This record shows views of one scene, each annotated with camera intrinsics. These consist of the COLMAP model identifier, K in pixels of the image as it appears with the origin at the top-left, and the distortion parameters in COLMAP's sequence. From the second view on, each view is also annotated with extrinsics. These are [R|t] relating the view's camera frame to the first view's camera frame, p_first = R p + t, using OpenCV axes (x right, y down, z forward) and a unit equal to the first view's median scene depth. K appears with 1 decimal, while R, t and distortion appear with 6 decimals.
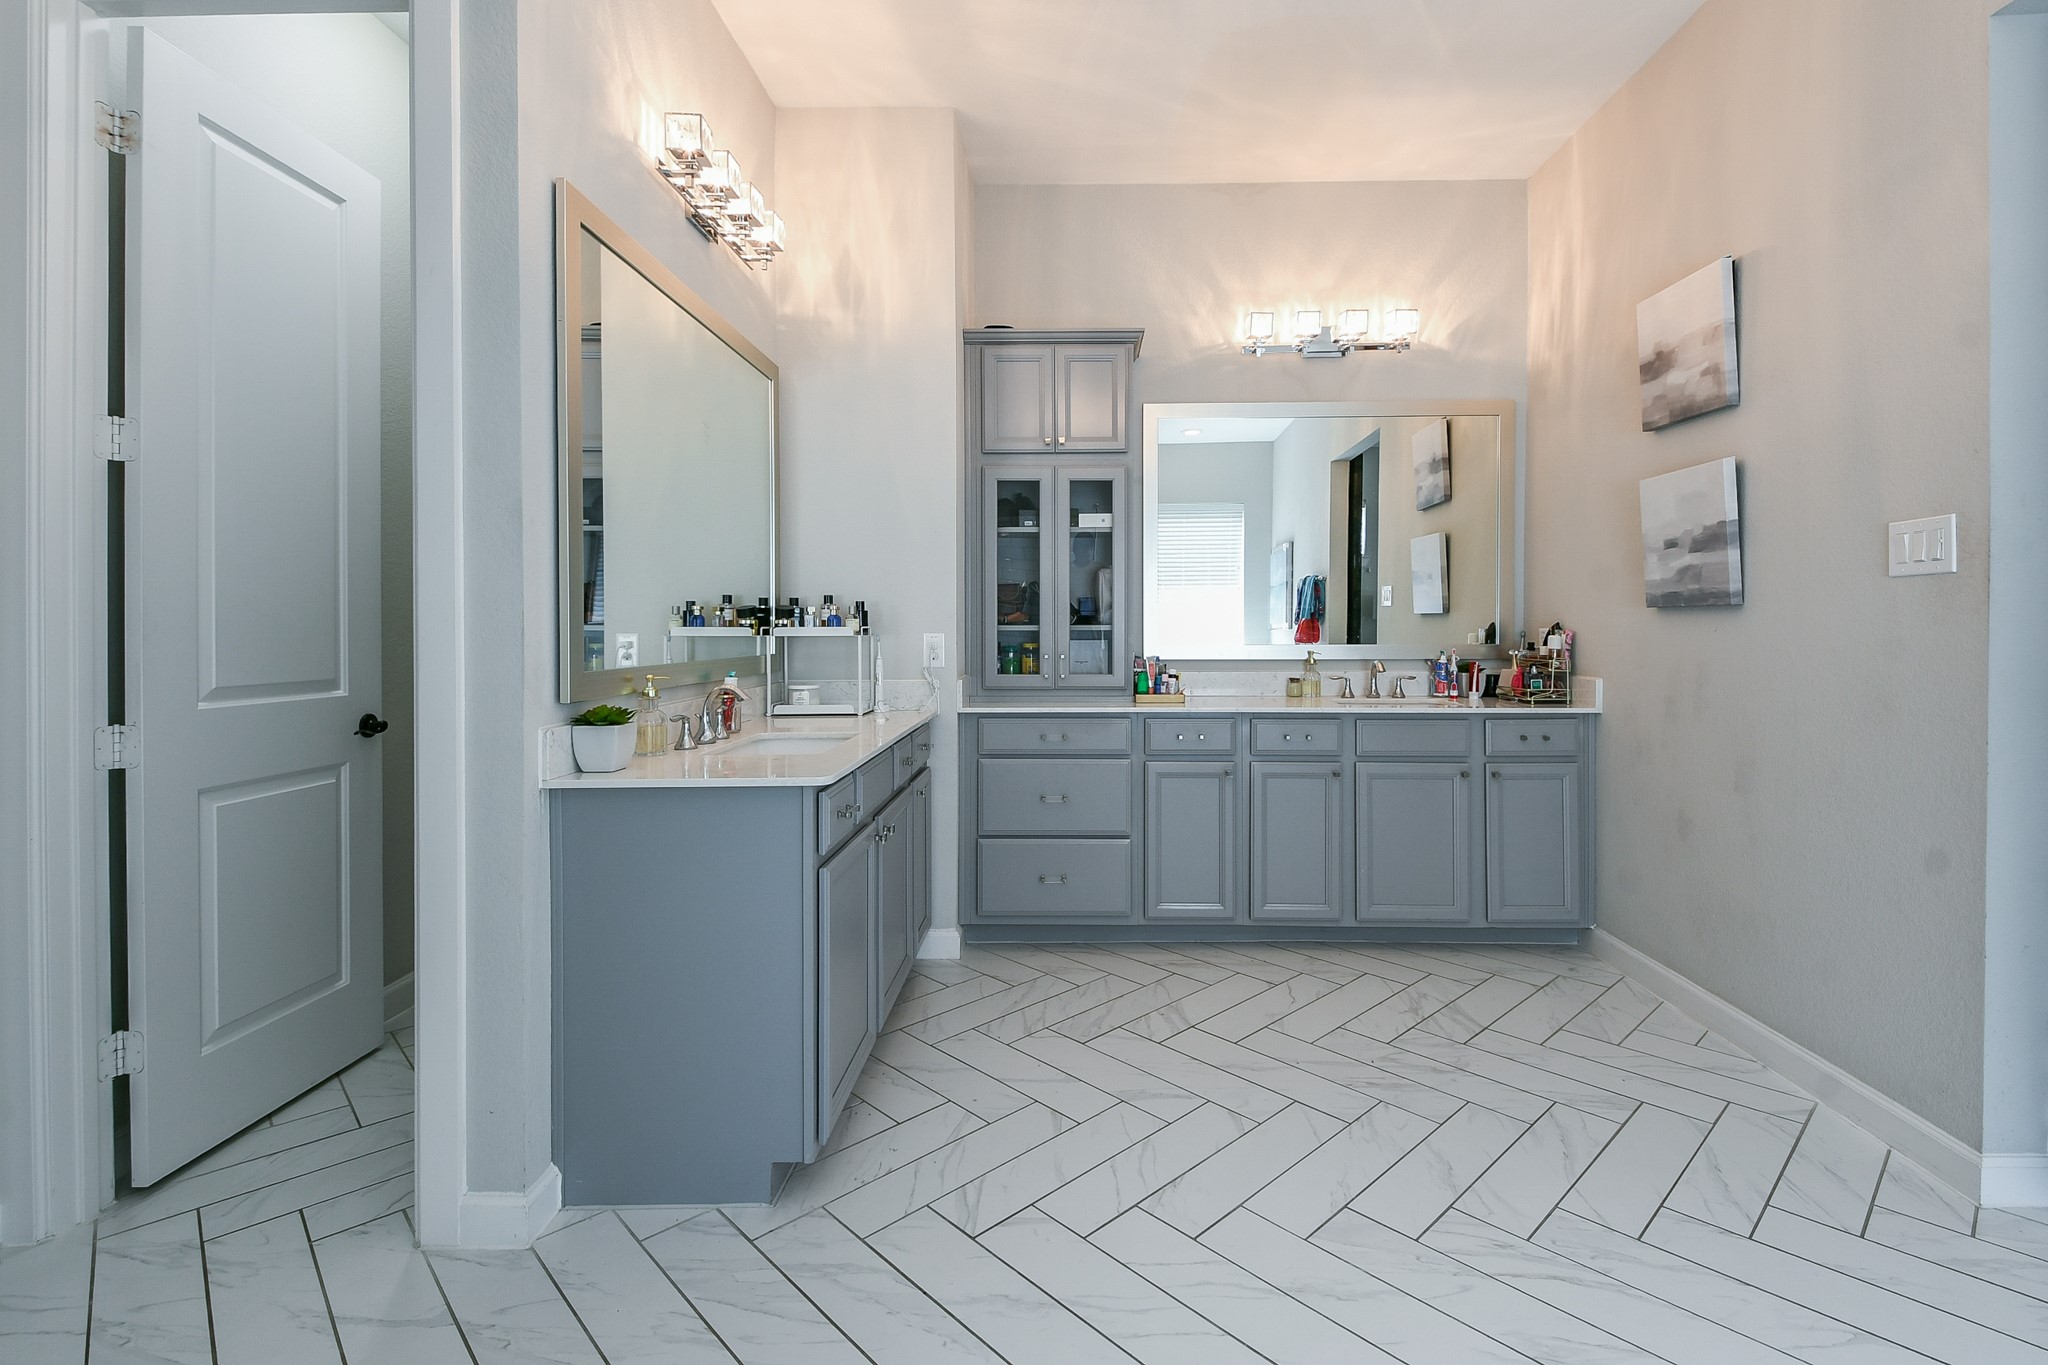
lens RADIAL K [[951.3, 0, 1102.1], [0, 951.3, 608.6], [0, 0, 1]] dist [0.041904, -0.029273]
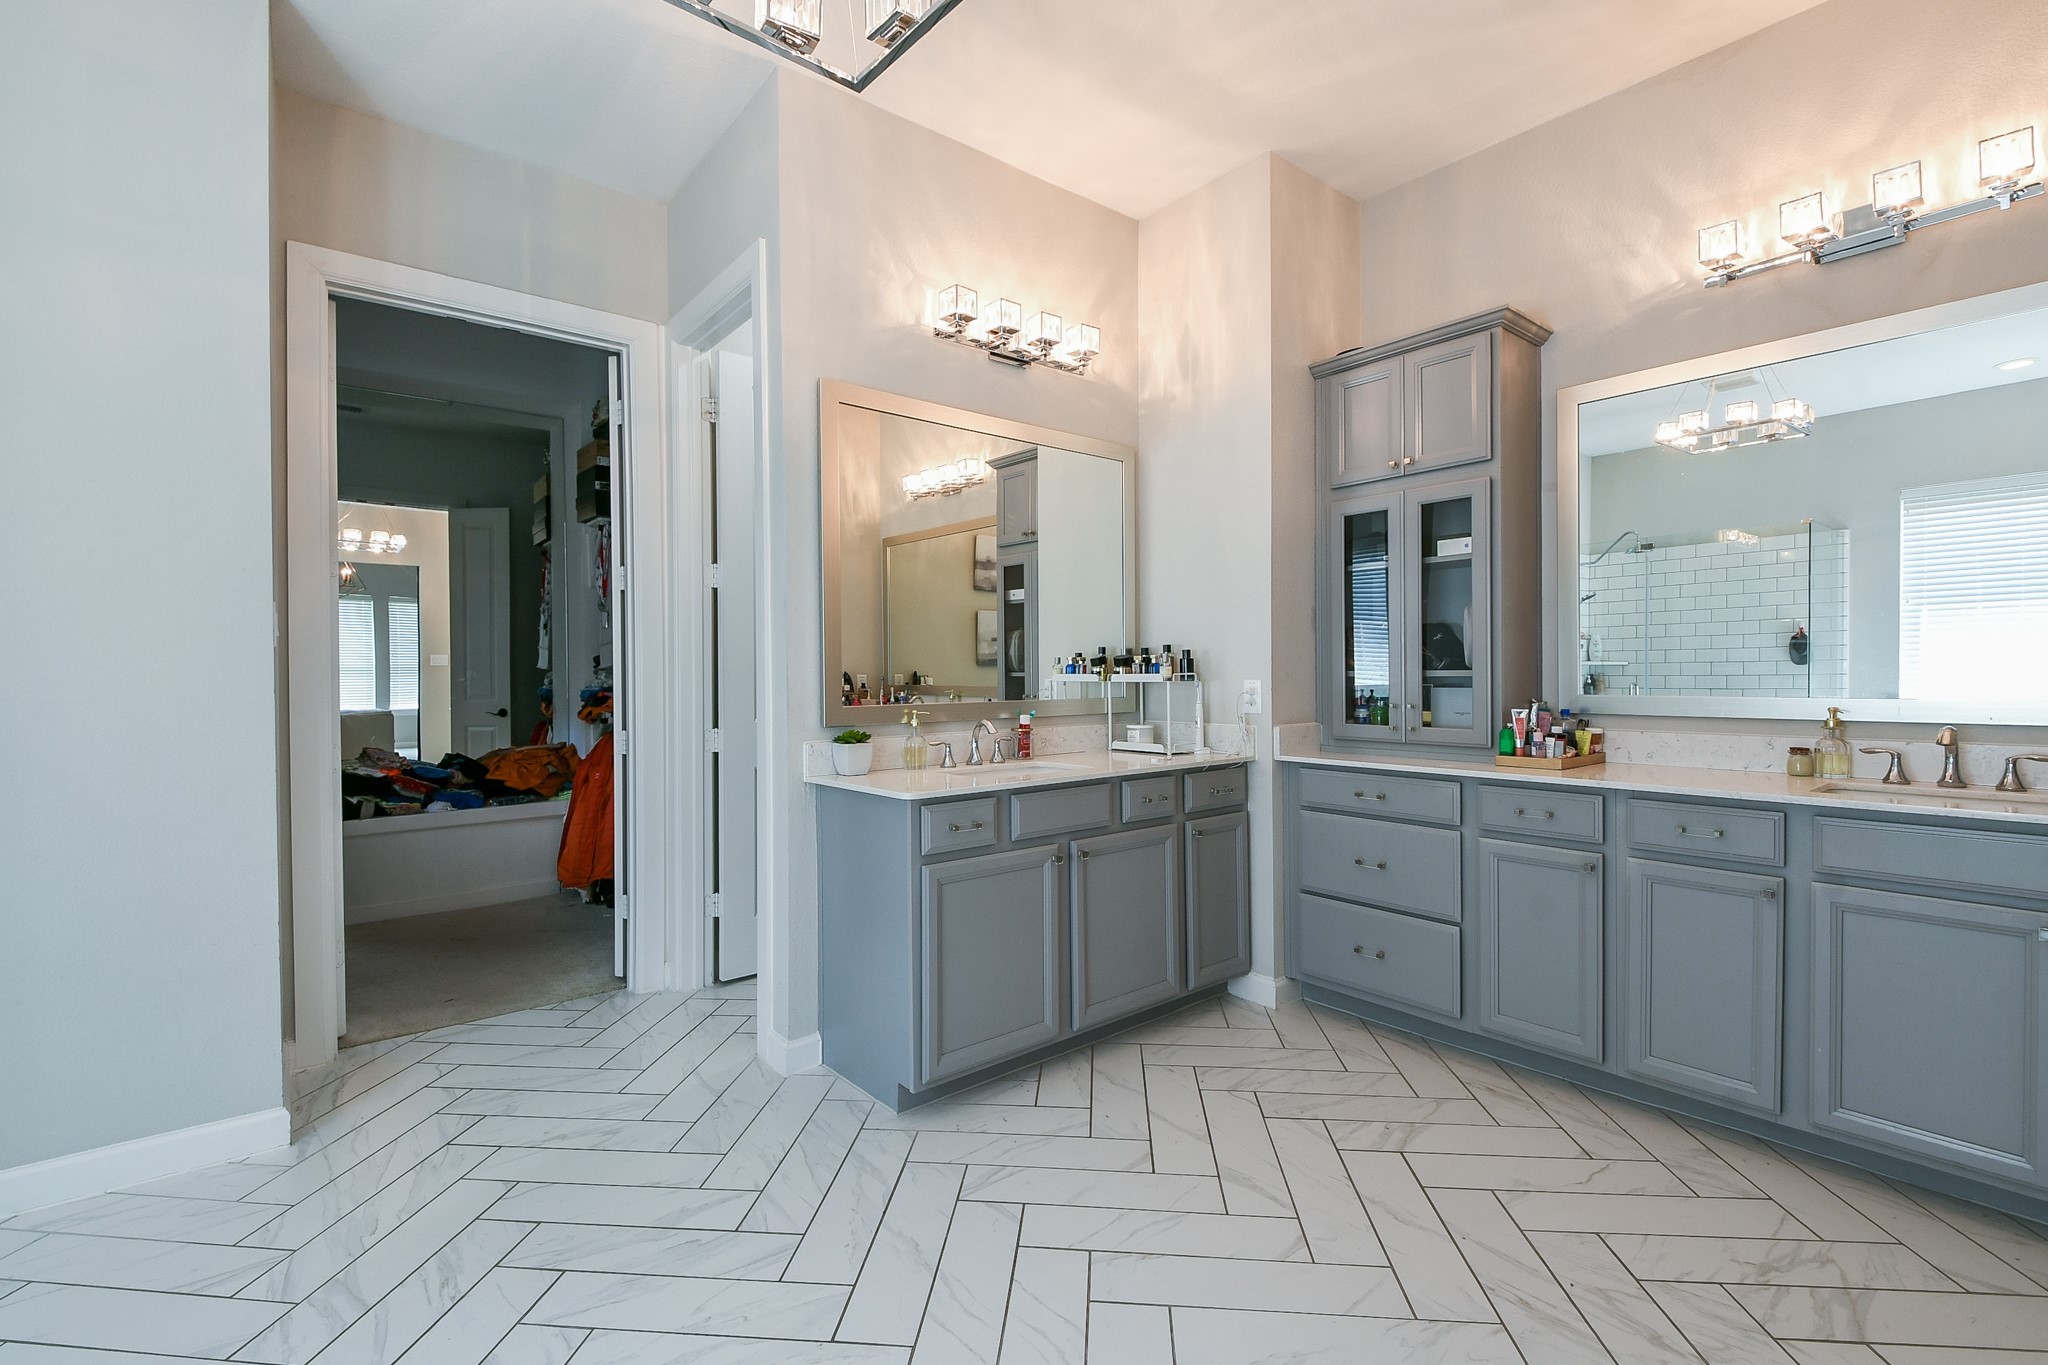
lens RADIAL K [[923.1, 0, 1016.5], [0, 923.1, 652.8], [0, 0, 1]] dist [0.037980, -0.035019]
pose [[0.623478, -0.019337, -0.781601, 0.435878], [0.020331, 0.999757, -0.008516, 0.000640], [0.781576, -0.010581, 0.623720, 0.193682]]
